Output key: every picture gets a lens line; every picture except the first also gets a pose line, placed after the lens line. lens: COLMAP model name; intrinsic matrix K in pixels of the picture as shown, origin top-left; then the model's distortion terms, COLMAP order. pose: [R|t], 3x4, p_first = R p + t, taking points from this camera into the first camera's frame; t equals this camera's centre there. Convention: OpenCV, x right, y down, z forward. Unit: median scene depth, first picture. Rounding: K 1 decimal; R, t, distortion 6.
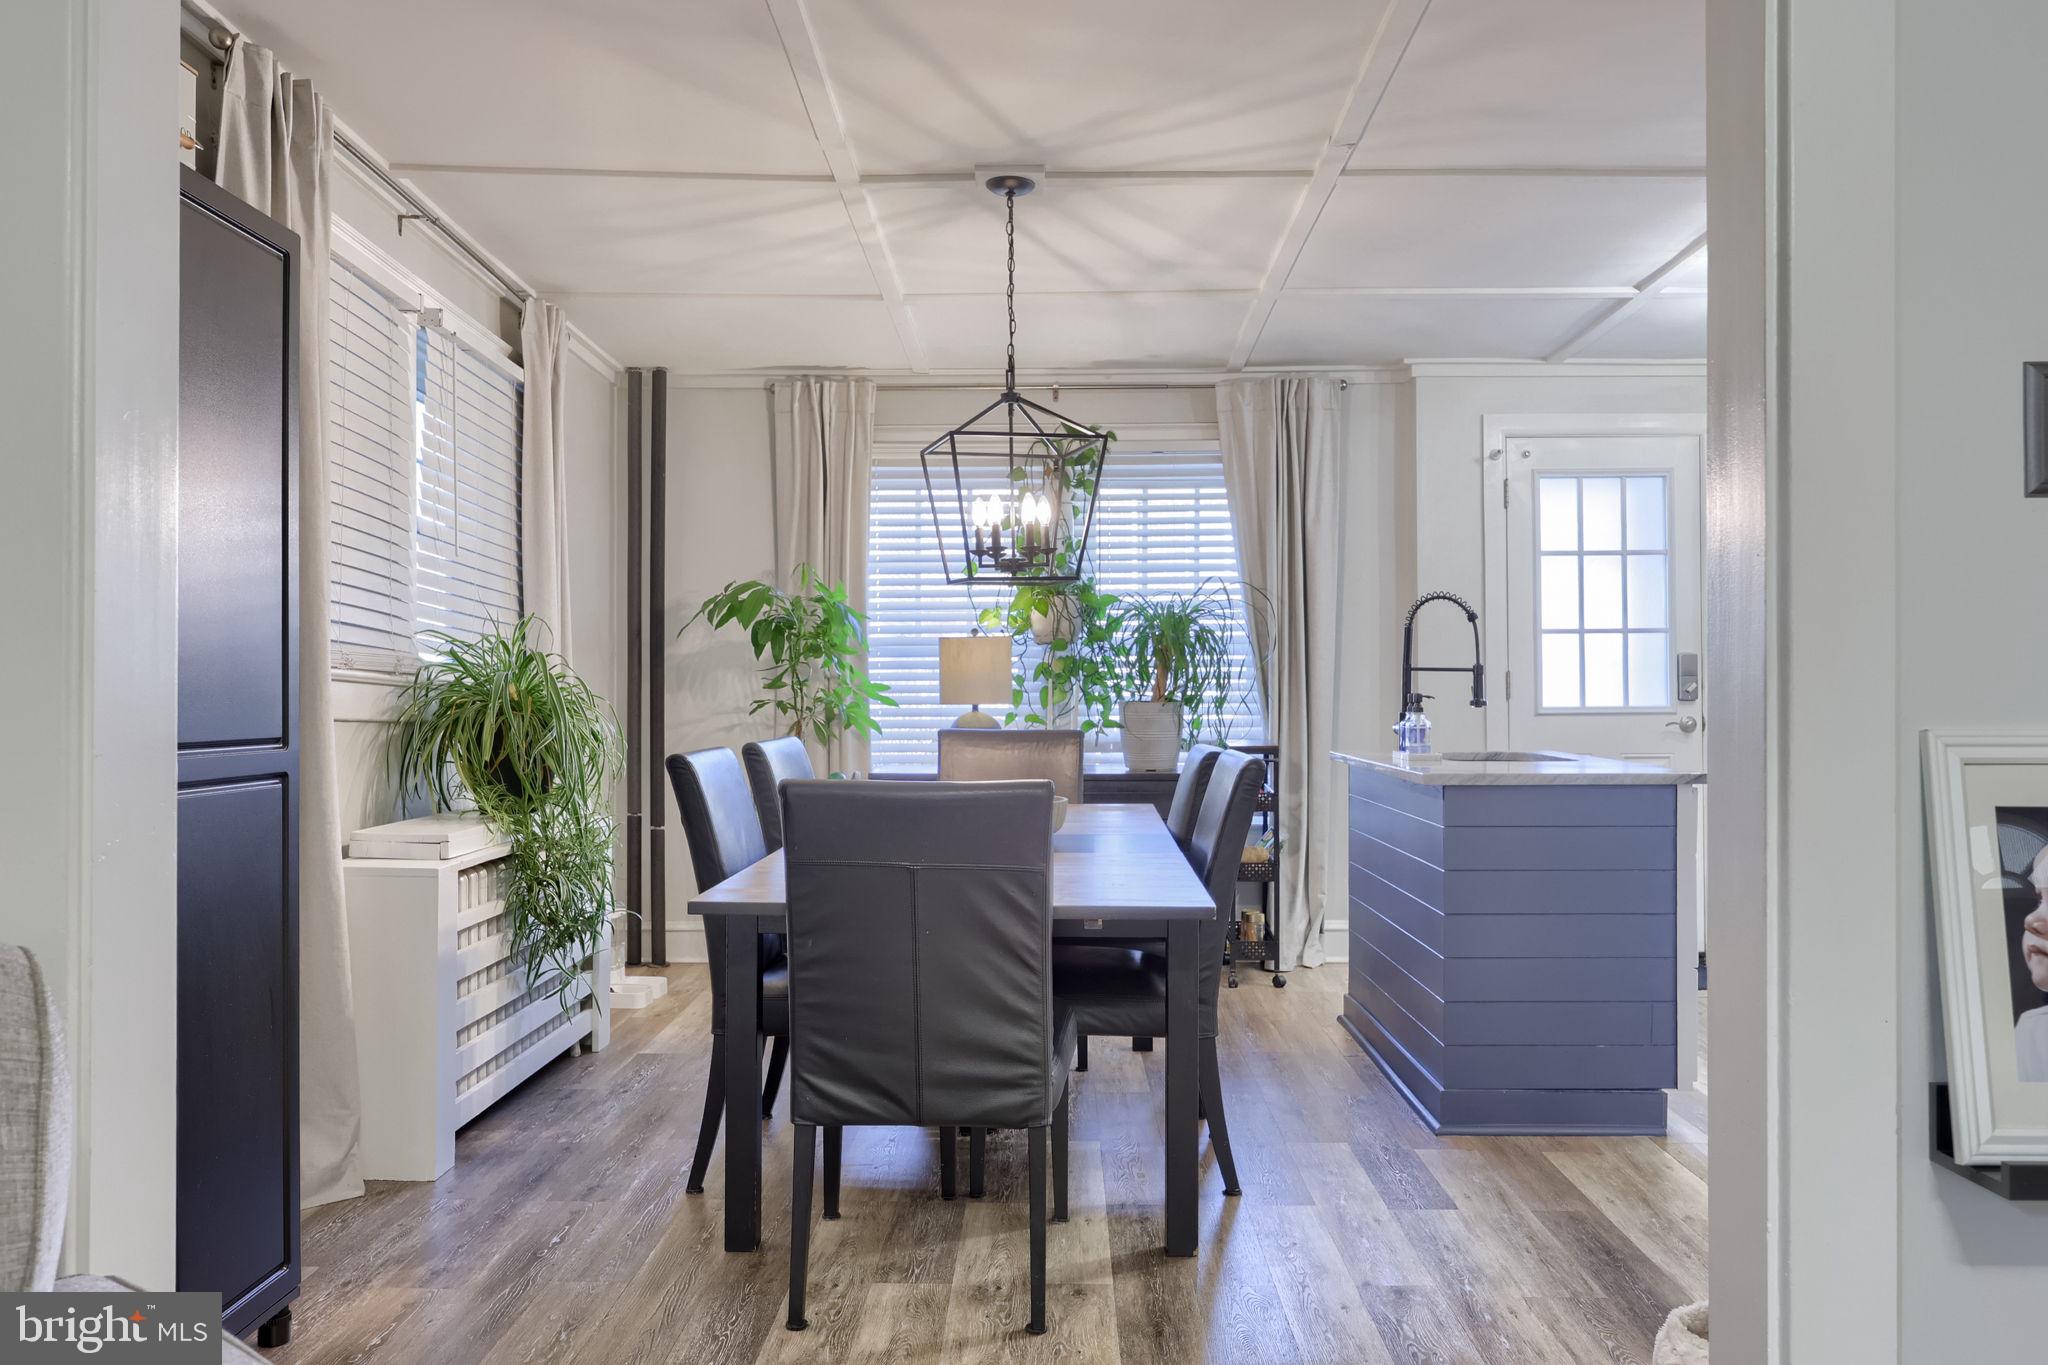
lens RADIAL K [[1647.1, 0, 1034.5], [0, 1647.1, 691.2], [0, 0, 1]] dist [-0.001253, -0.002423]
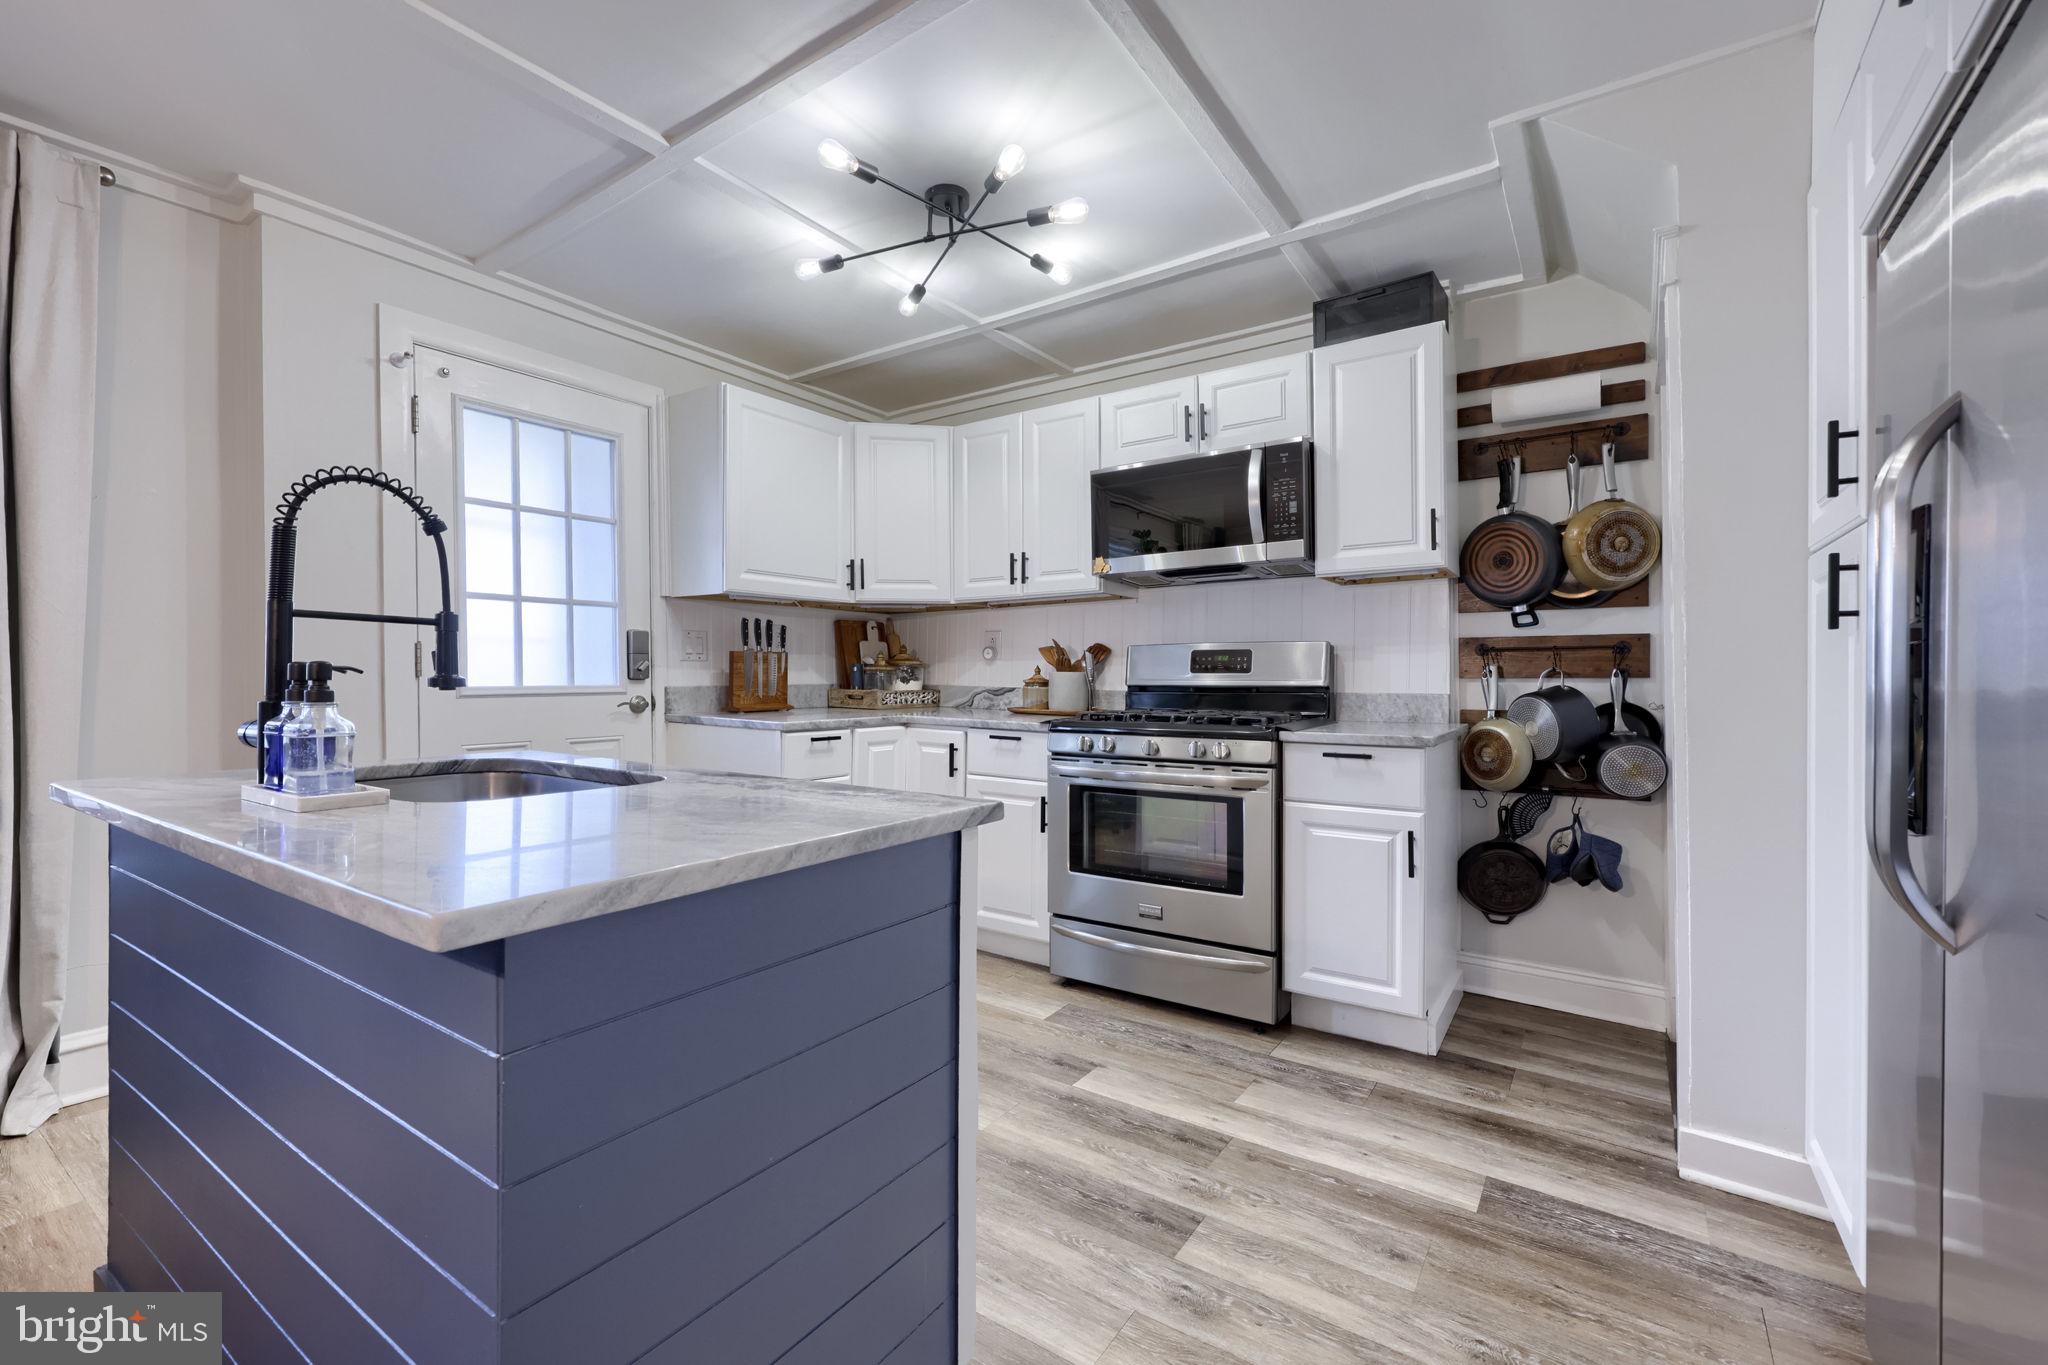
lens RADIAL K [[818.3, 0, 1025.4], [0, 818.3, 681.0], [0, 0, 1]] dist [0.002528, 0.000160]
pose [[0.530747, -0.000730, 0.847530, 0.110637], [-0.004424, 0.999984, 0.003631, 0.003967], [-0.847518, -0.005676, 0.530736, 0.550004]]
